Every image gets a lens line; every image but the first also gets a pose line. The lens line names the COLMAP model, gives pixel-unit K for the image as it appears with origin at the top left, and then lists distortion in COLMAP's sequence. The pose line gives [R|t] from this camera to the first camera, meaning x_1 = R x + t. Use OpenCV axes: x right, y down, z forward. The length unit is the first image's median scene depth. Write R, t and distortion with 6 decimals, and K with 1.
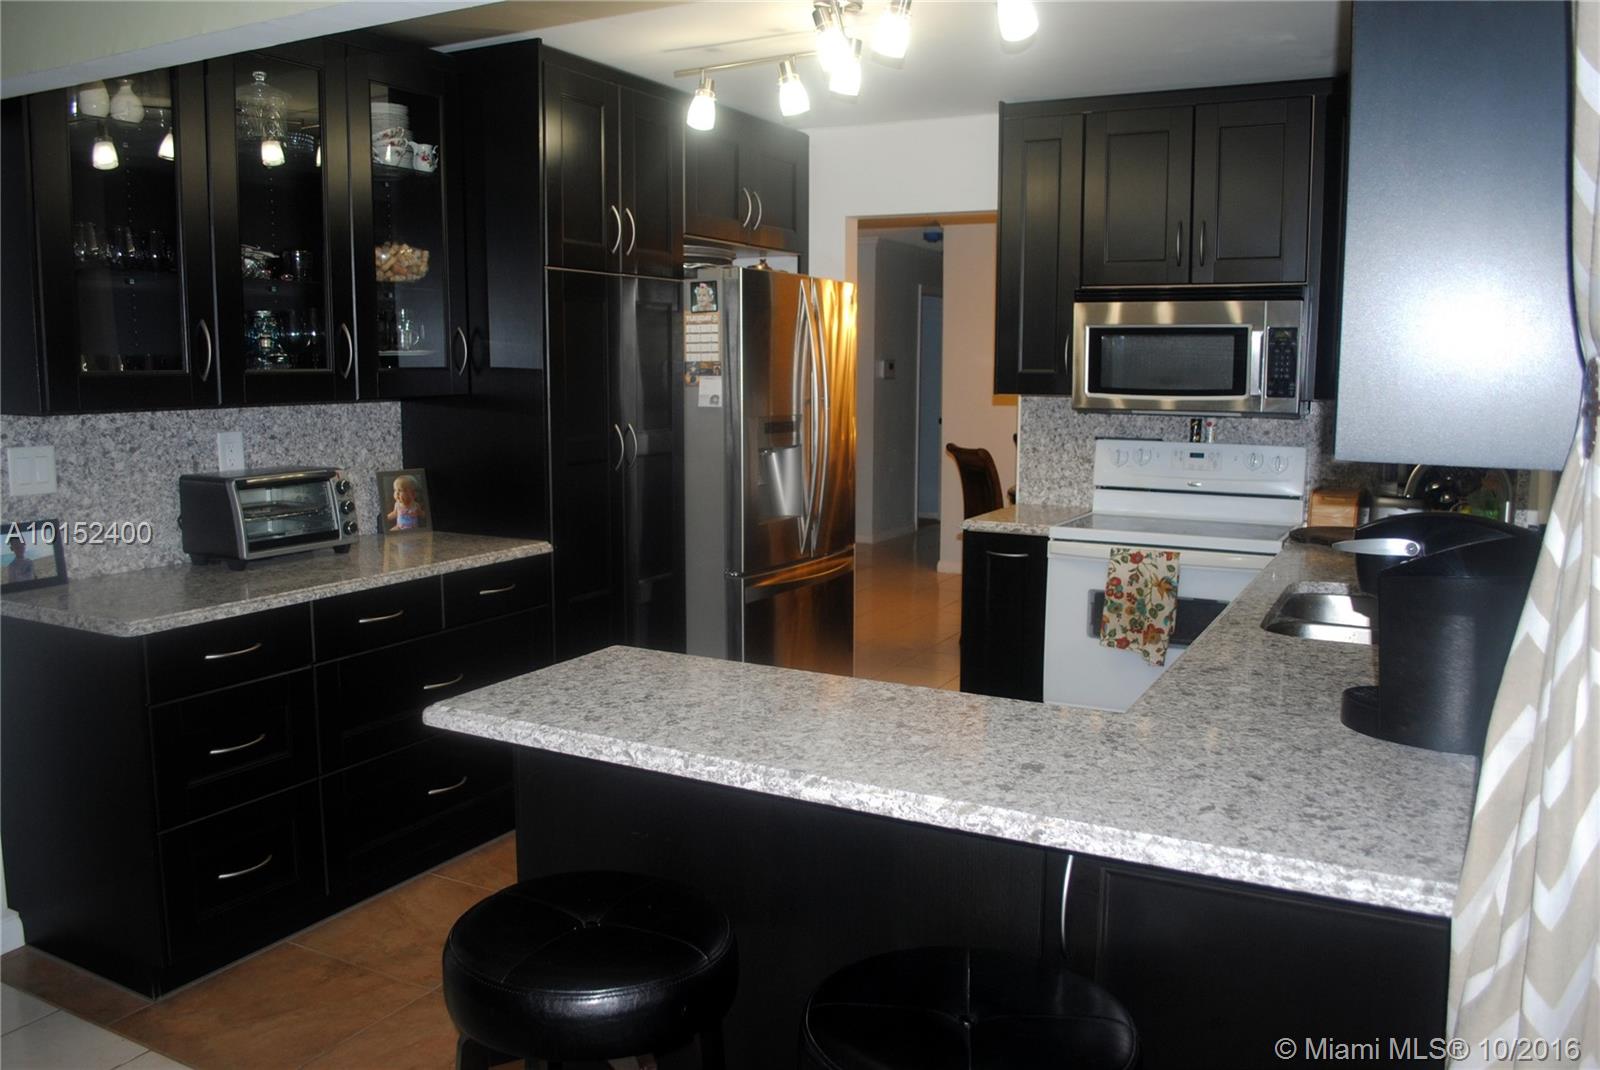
lens RADIAL K [[1292.3, 0, 809.0], [0, 1292.3, 533.2], [0, 0, 1]] dist [-0.079677, 0.011297]
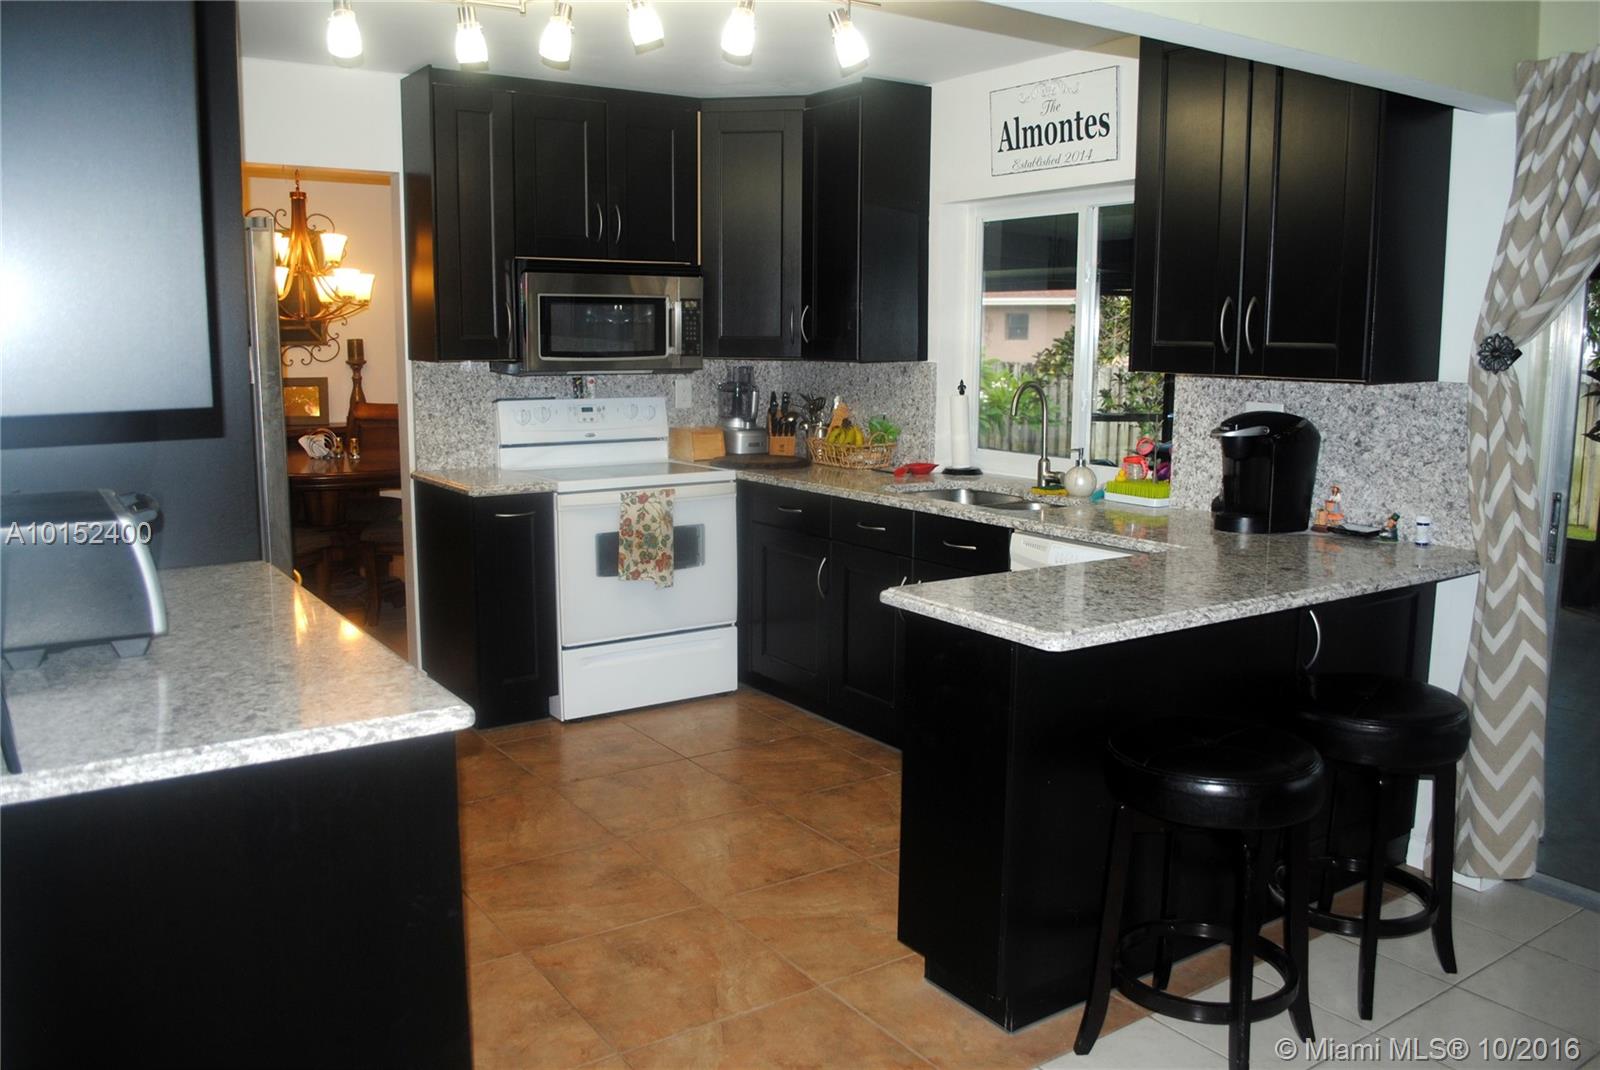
lens RADIAL K [[1292.3, 0, 810.4], [0, 1292.3, 535.0], [0, 0, 1]] dist [-0.079677, 0.011297]
pose [[0.450169, -0.138511, 0.882135, -0.692118], [0.113278, 0.988773, 0.097447, -0.043503], [-0.885729, 0.056059, 0.460805, 0.334318]]
